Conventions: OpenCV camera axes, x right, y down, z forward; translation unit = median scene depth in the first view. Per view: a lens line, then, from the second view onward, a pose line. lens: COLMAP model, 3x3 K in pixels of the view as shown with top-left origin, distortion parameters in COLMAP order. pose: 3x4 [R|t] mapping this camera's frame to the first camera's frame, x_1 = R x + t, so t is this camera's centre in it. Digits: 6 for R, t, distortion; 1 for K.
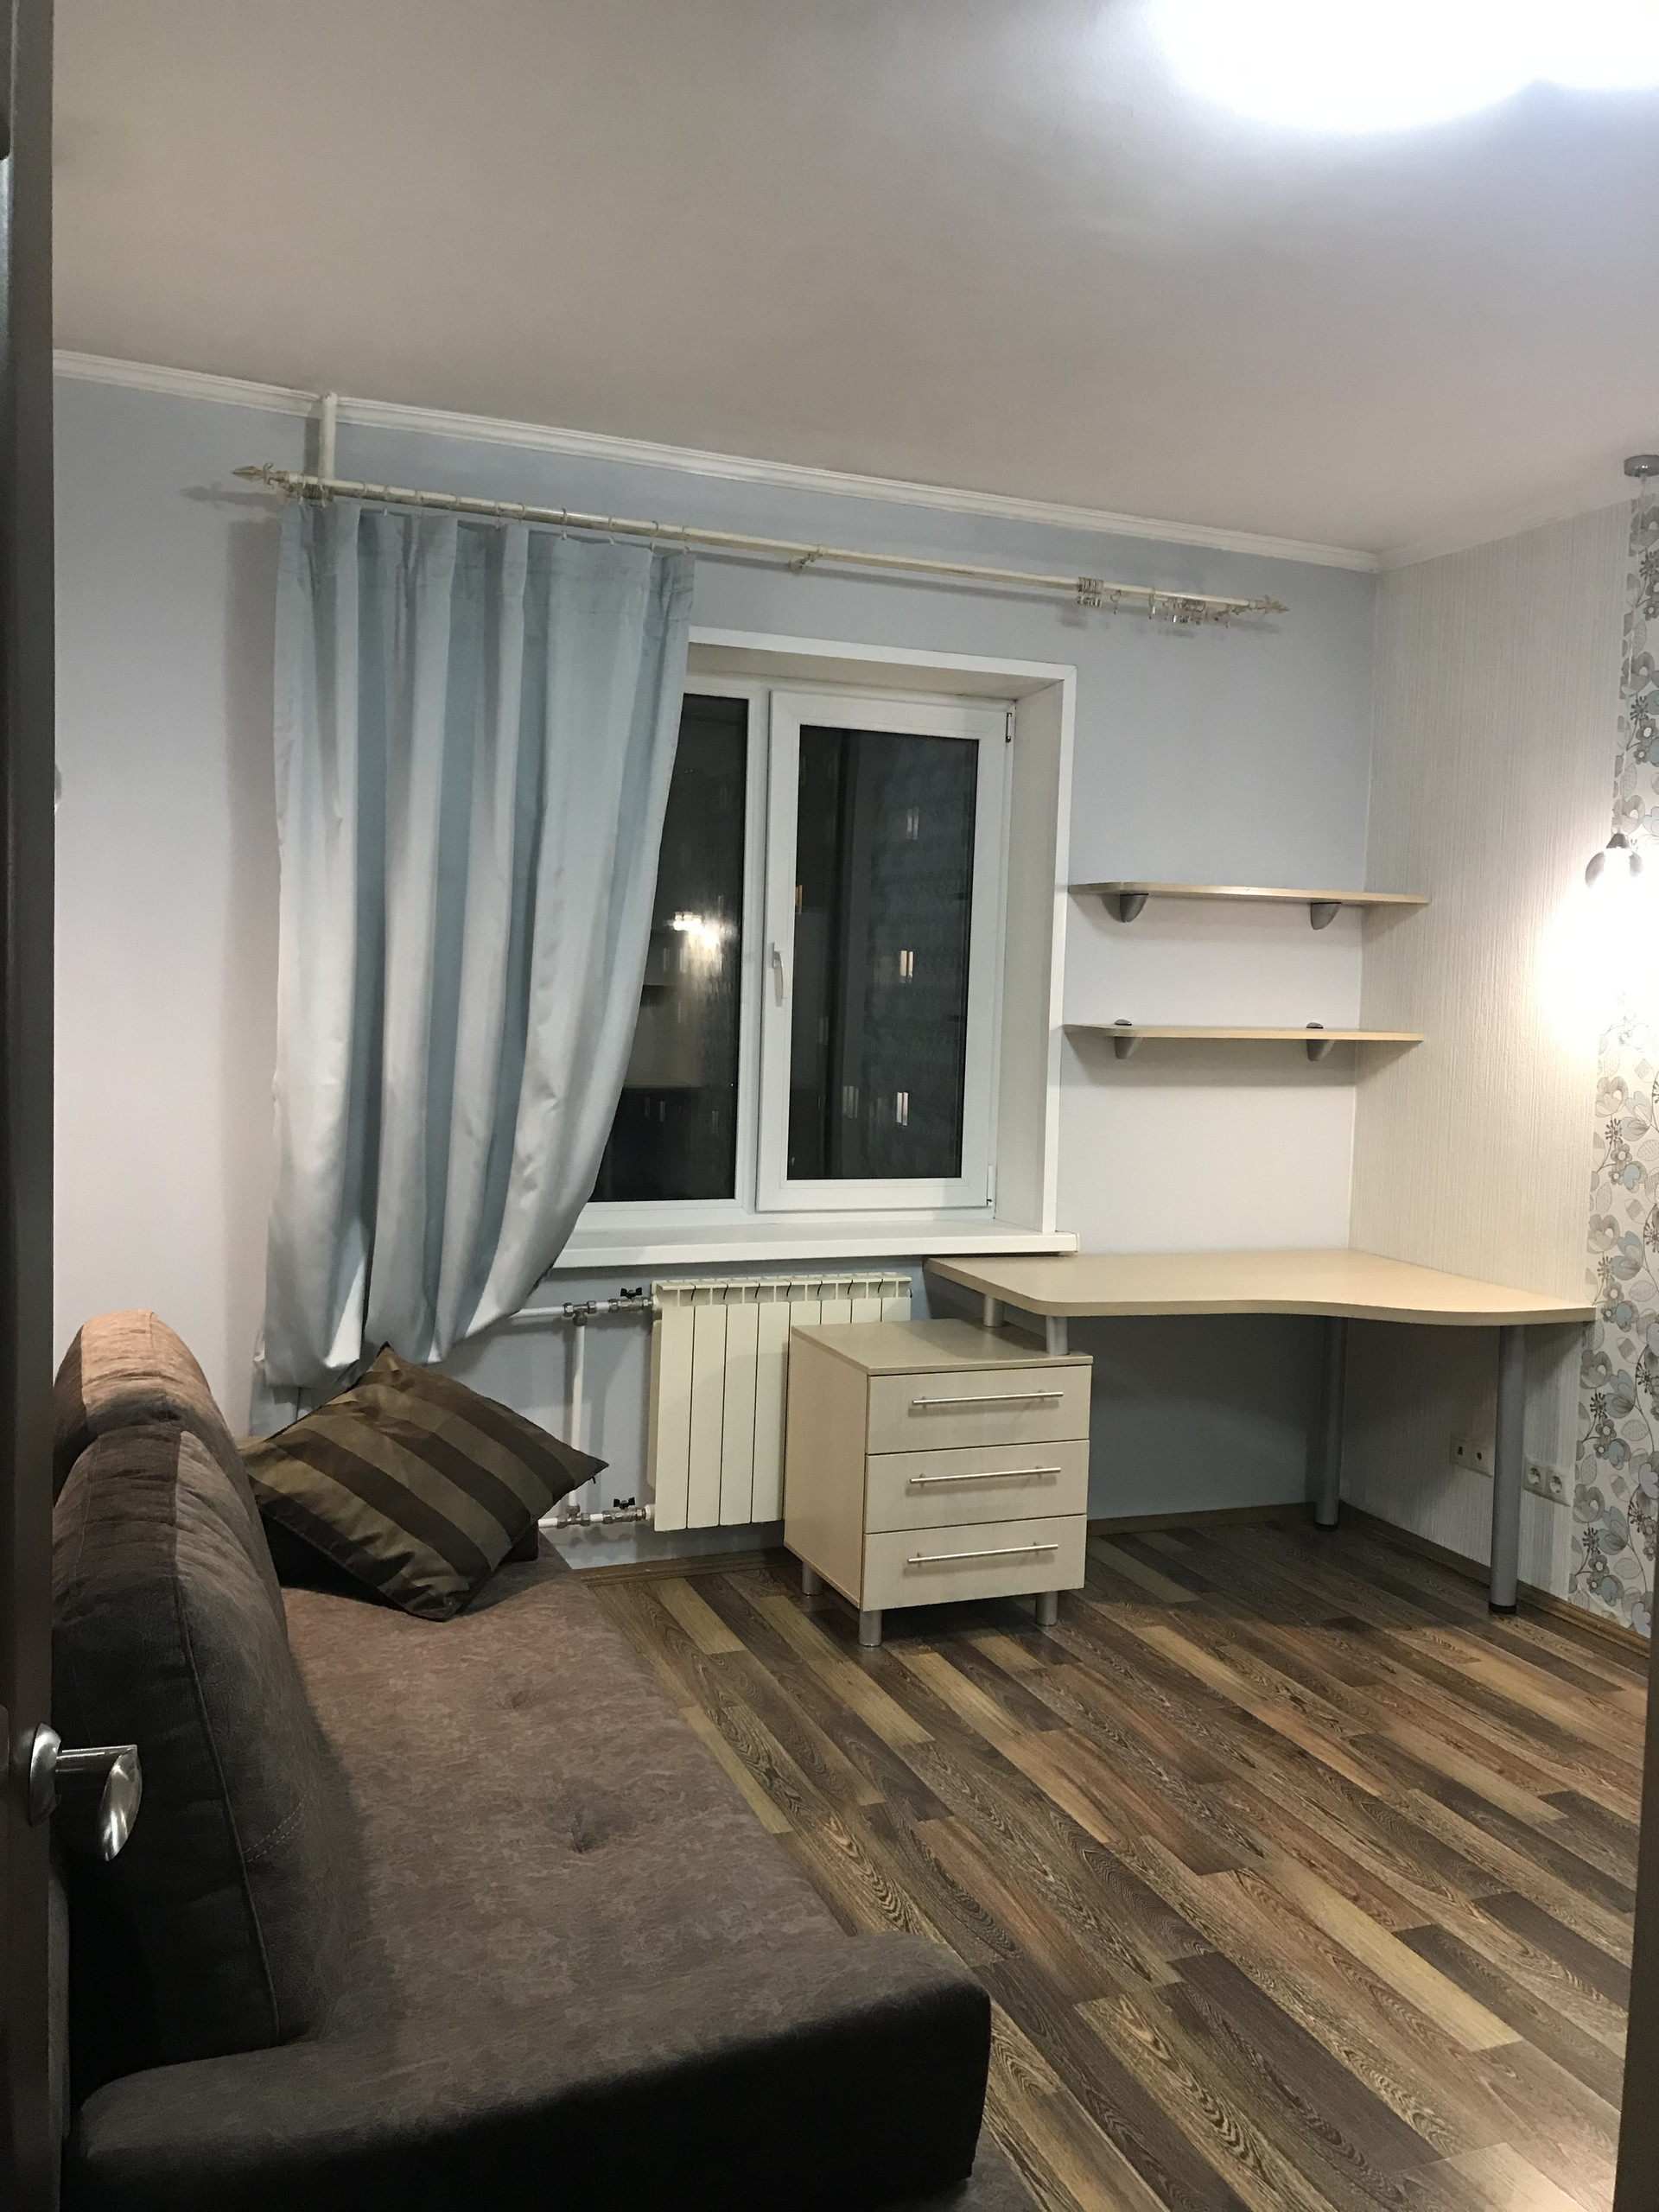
lens RADIAL K [[1815.0, 0, 832.0], [0, 1815.0, 1099.2], [0, 0, 1]] dist [0.058209, 0.000024]
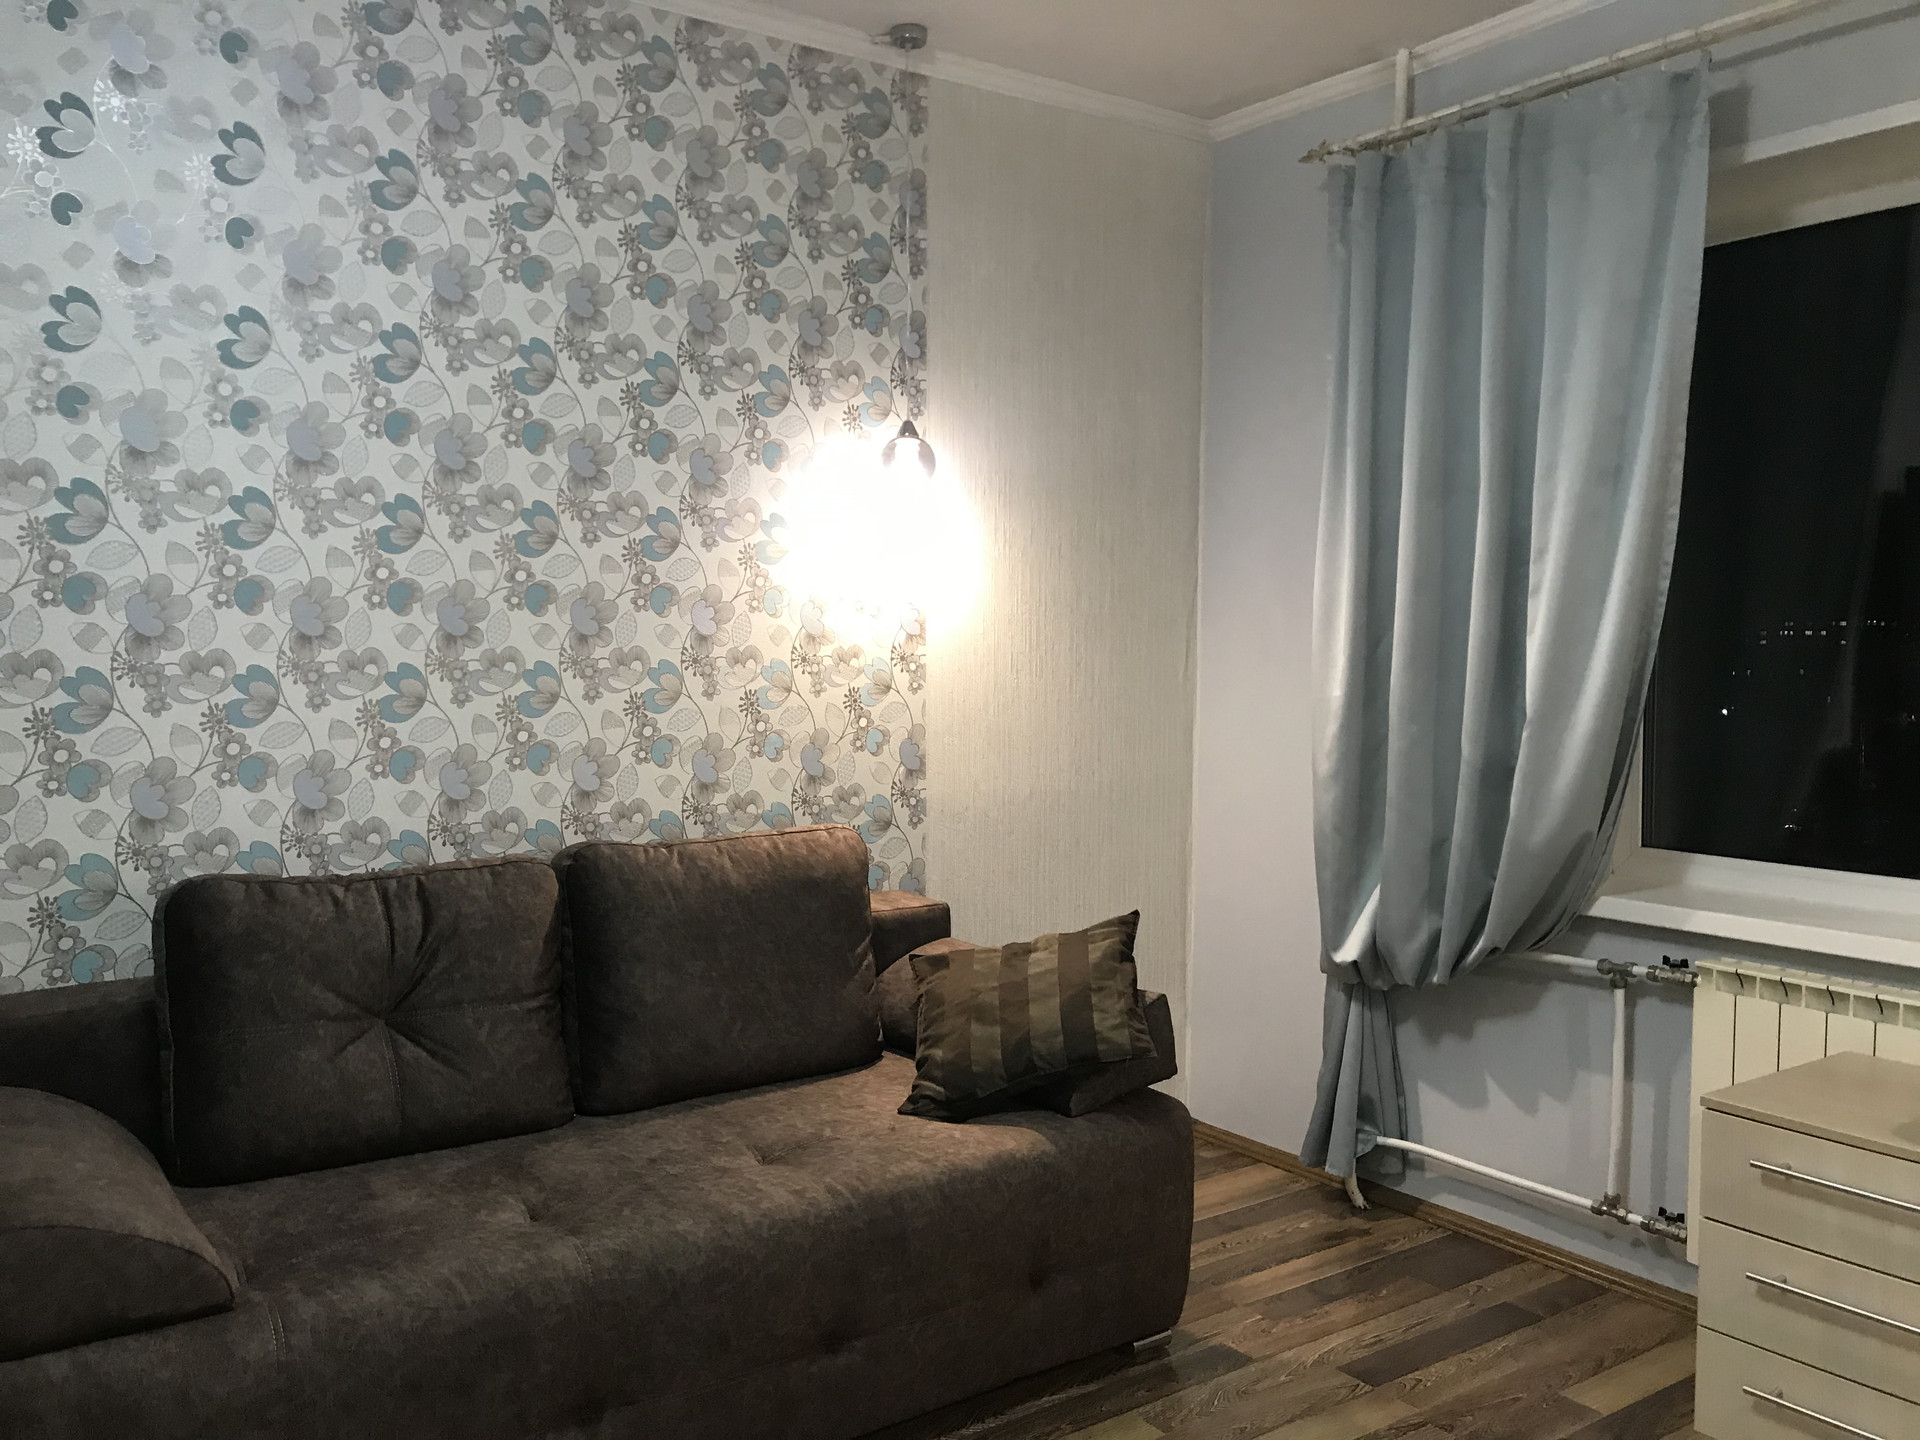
lens RADIAL K [[1575.4, 0, 961.4], [0, 1575.4, 723.9], [0, 0, 1]] dist [0.058209, 0.000024]
pose [[0.247033, 0.024826, -0.968689, 0.523669], [-0.066018, 0.997780, 0.008736, 0.012715], [0.966756, 0.061792, 0.248124, 0.504579]]
